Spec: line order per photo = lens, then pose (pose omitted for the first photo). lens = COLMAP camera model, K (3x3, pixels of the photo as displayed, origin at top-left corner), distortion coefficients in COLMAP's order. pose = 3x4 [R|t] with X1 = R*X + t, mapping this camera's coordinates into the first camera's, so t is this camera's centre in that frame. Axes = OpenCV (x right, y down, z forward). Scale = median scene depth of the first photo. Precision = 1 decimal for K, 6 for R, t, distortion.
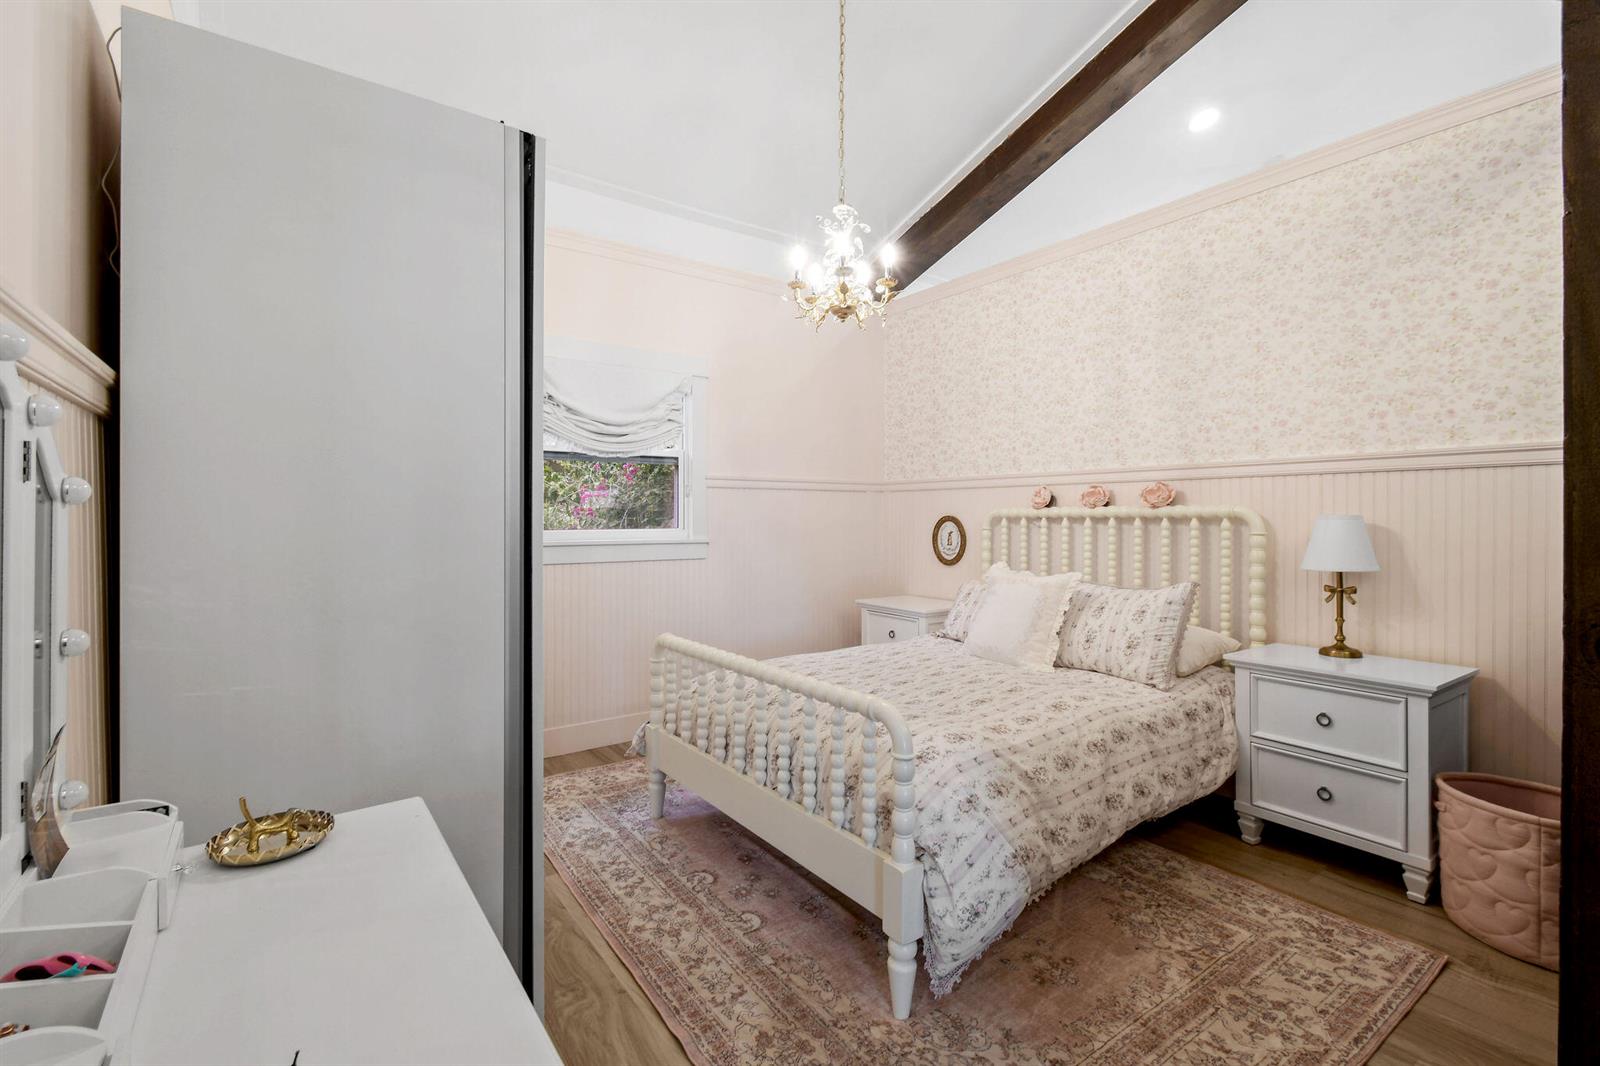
lens RADIAL K [[707.6, 0, 800.0], [0, 707.6, 533.0], [0, 0, 1]] dist [0.001971, 0.000623]
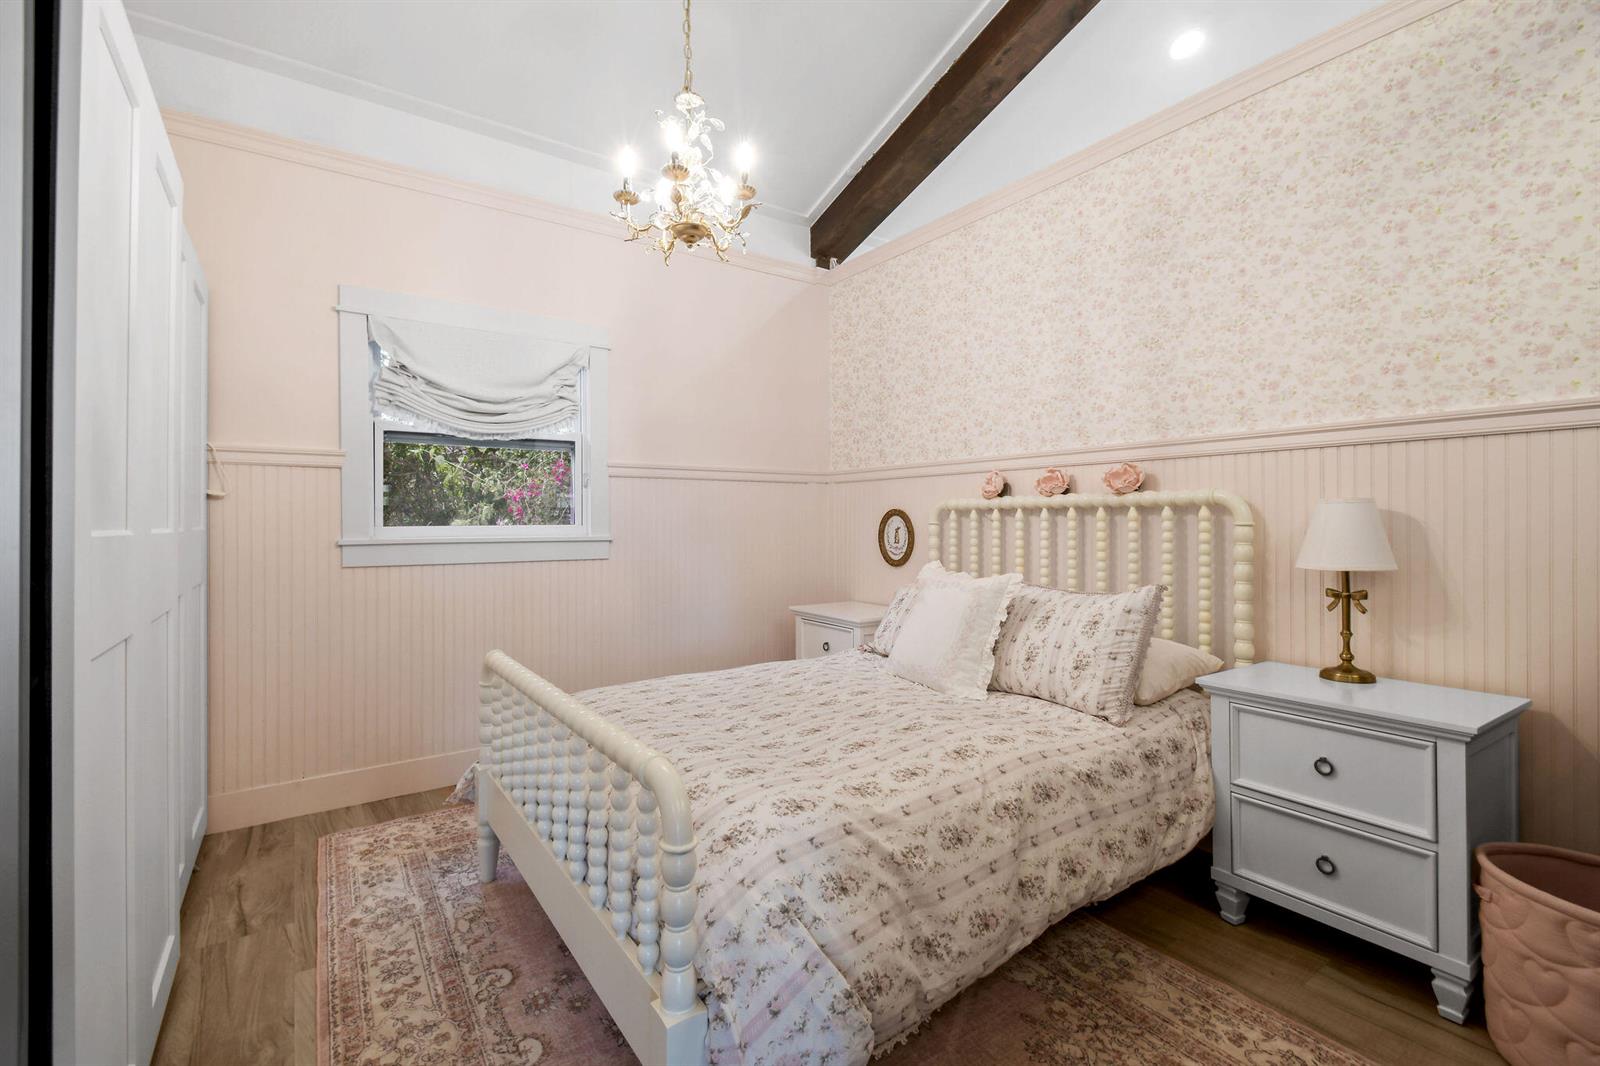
lens RADIAL K [[714.9, 0, 800.0], [0, 714.9, 533.0], [0, 0, 1]] dist [0.002943, -0.000753]
pose [[0.999933, -0.002974, -0.011186, 0.176972], [0.002911, 0.999980, -0.005694, 0.015961], [0.011203, 0.005661, 0.999921, 0.213740]]
